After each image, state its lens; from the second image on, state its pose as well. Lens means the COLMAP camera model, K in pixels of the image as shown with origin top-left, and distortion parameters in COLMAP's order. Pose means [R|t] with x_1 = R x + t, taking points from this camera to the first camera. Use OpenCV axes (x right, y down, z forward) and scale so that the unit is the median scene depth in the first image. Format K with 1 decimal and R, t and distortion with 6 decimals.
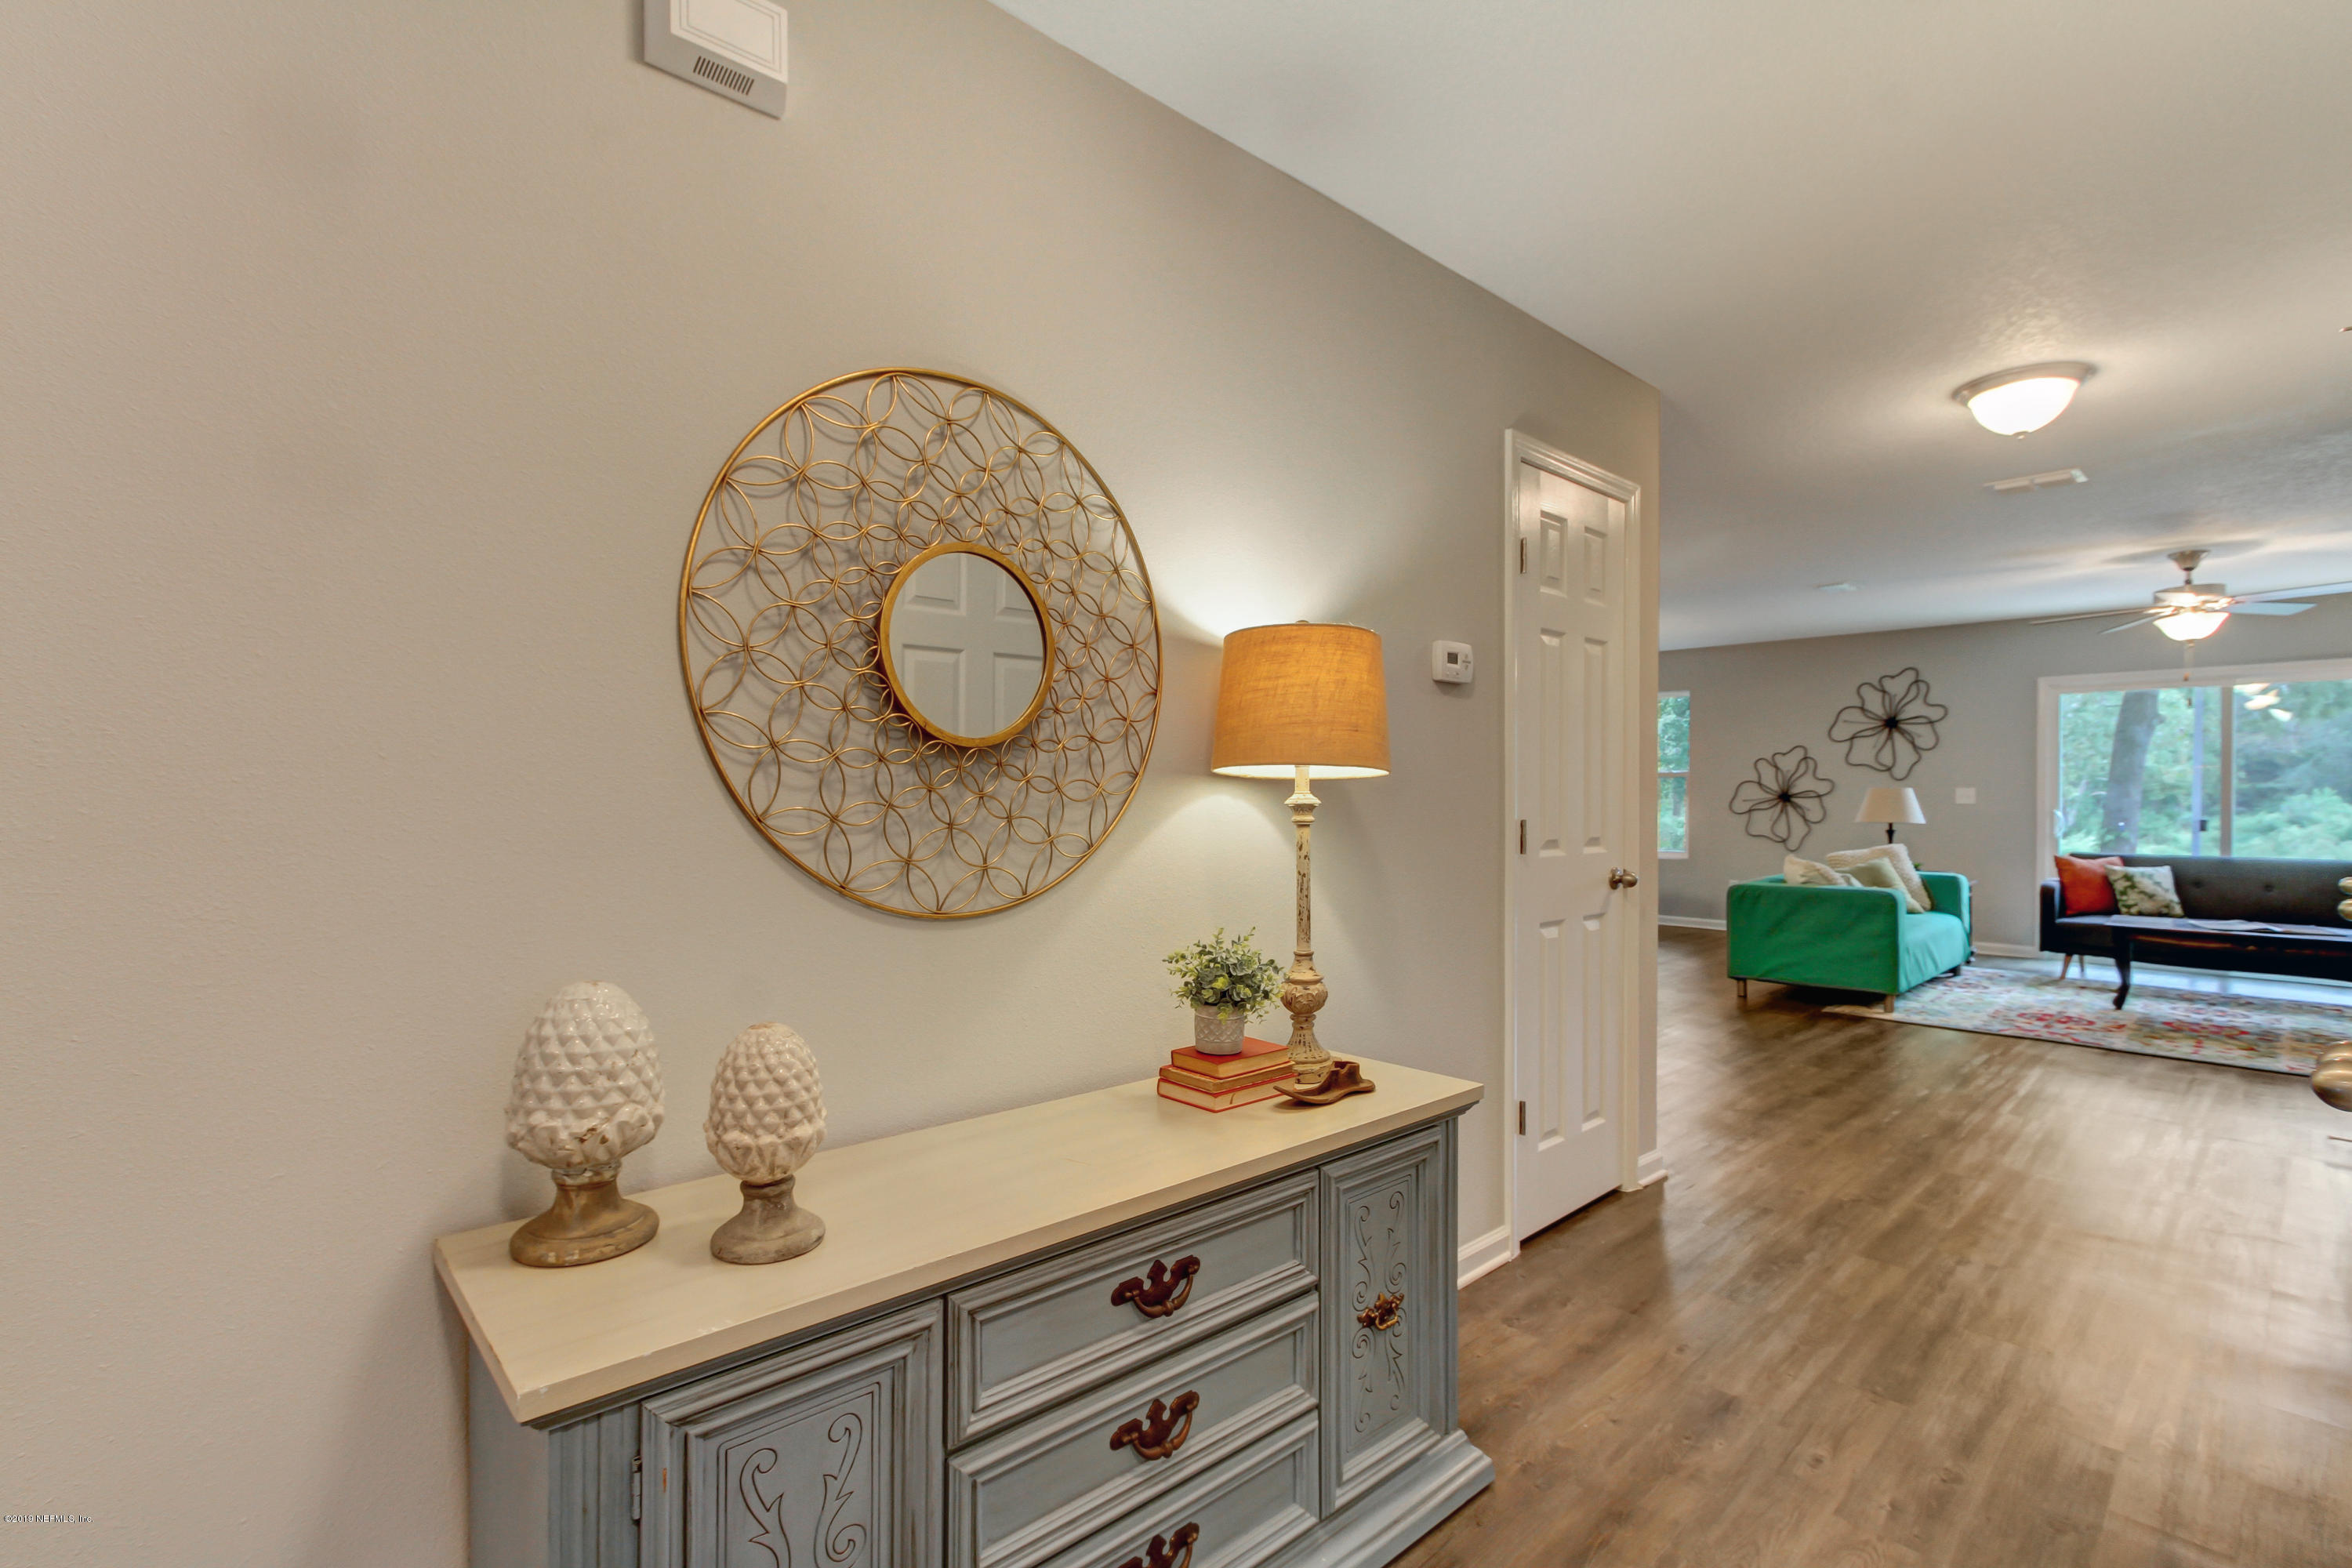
lens RADIAL K [[1063.3, 0, 1159.9], [0, 1063.3, 806.5], [0, 0, 1]] dist [-0.011675, 0.002030]
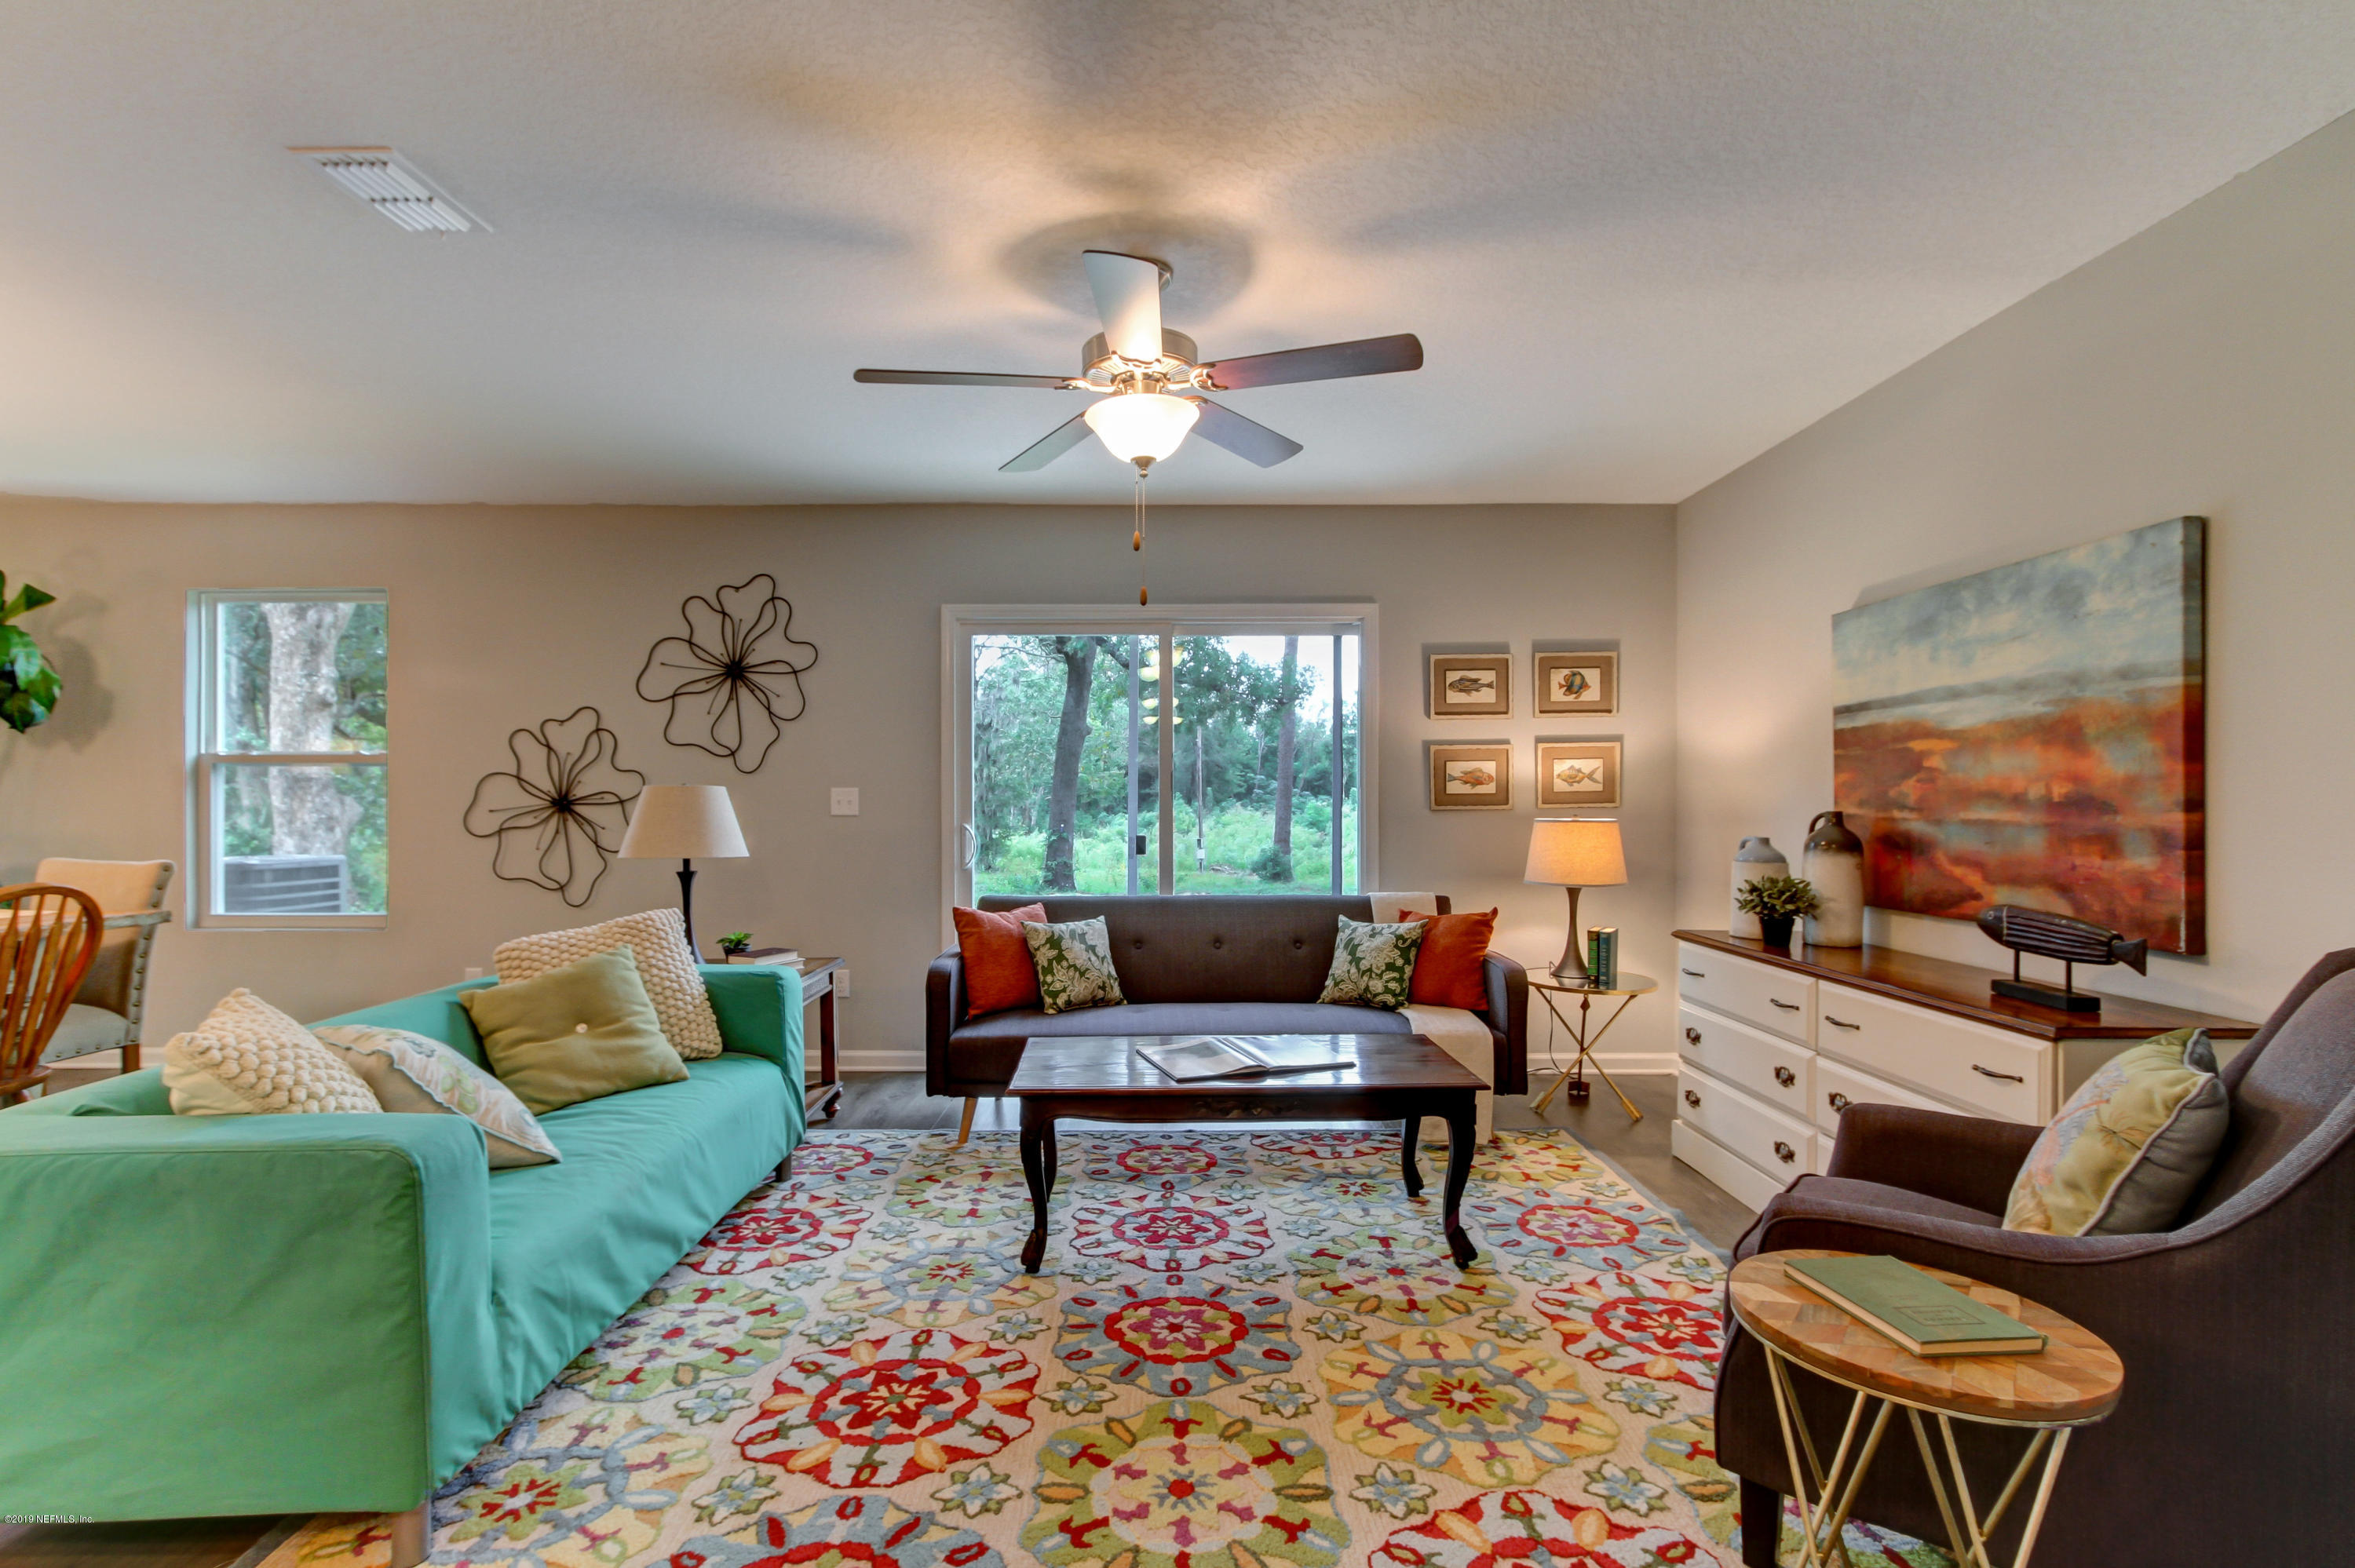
lens RADIAL K [[1064.5, 0, 1177.1], [0, 1064.5, 792.9], [0, 0, 1]] dist [-0.011675, 0.002030]
pose [[0.665447, 0.003012, 0.746439, 0.515262], [0.008755, 0.999892, -0.011840, -0.006952], [-0.746394, 0.014414, 0.665349, 0.546659]]
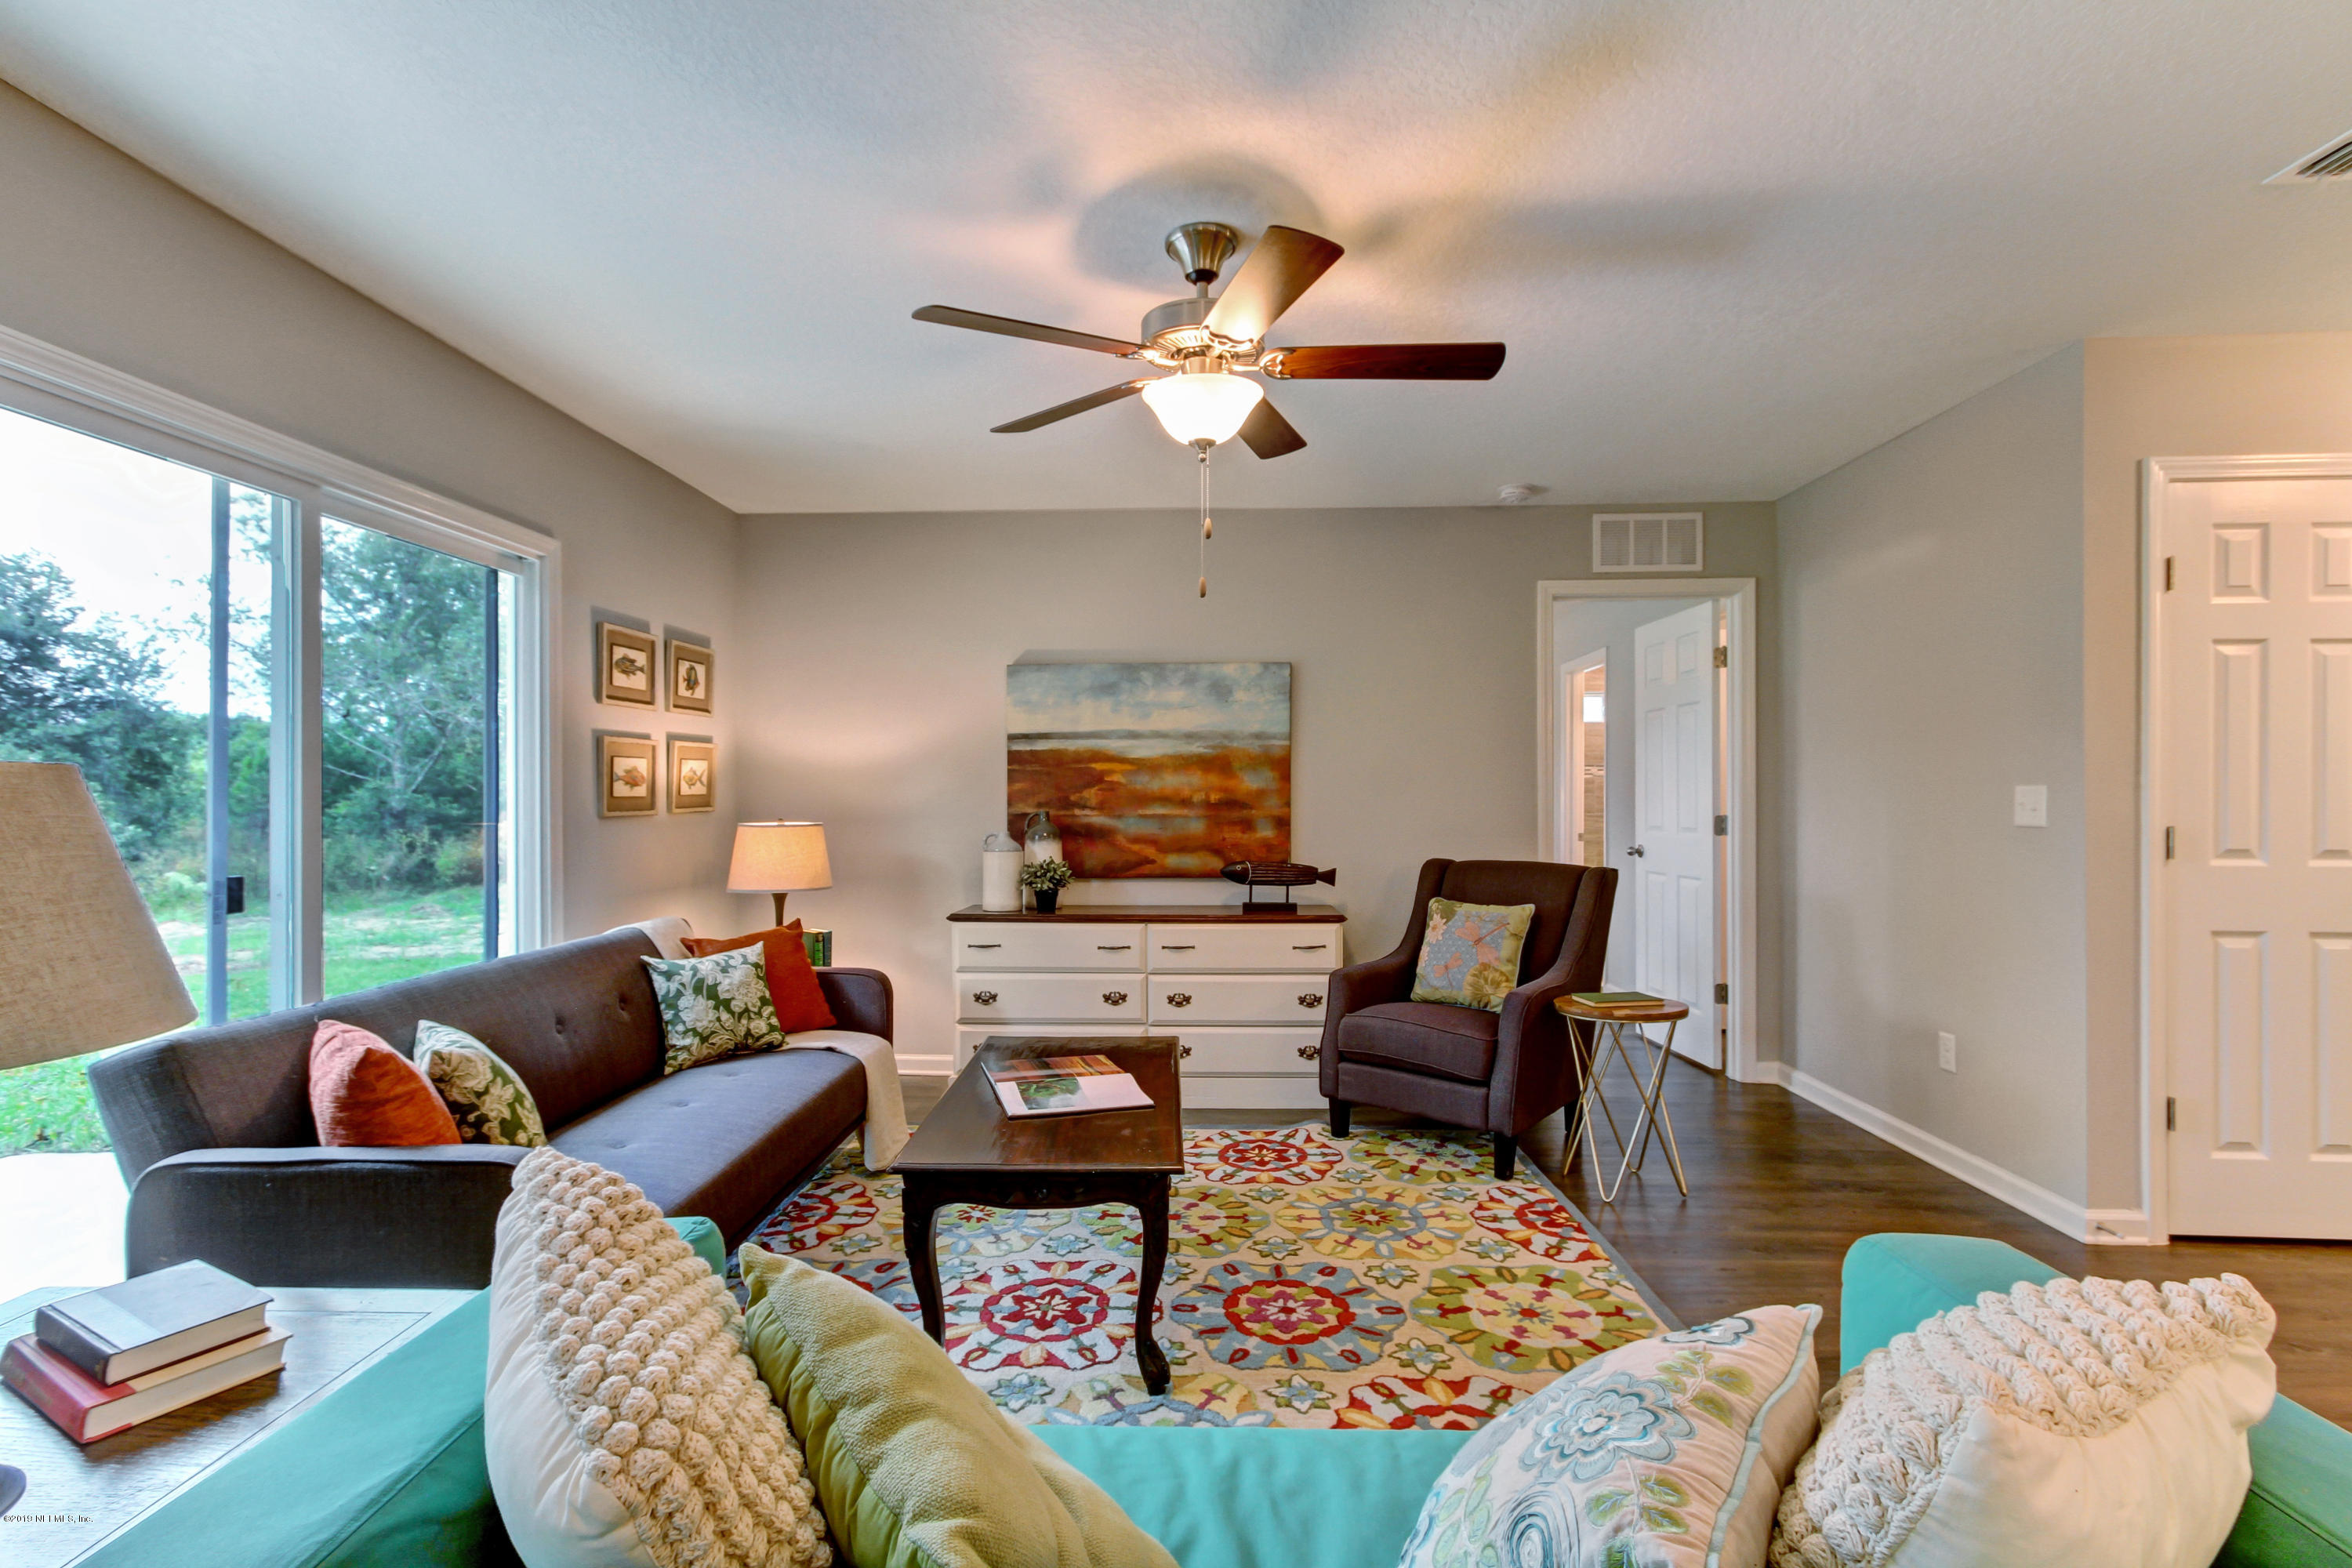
lens RADIAL K [[1063.3, 0, 1166.7], [0, 1063.3, 794.4], [0, 0, 1]] dist [-0.011675, 0.002030]
pose [[-0.708290, 0.005563, 0.705899, 0.548920], [0.009638, 0.999952, 0.001790, -0.012584], [-0.705855, 0.008072, -0.708310, 1.074662]]
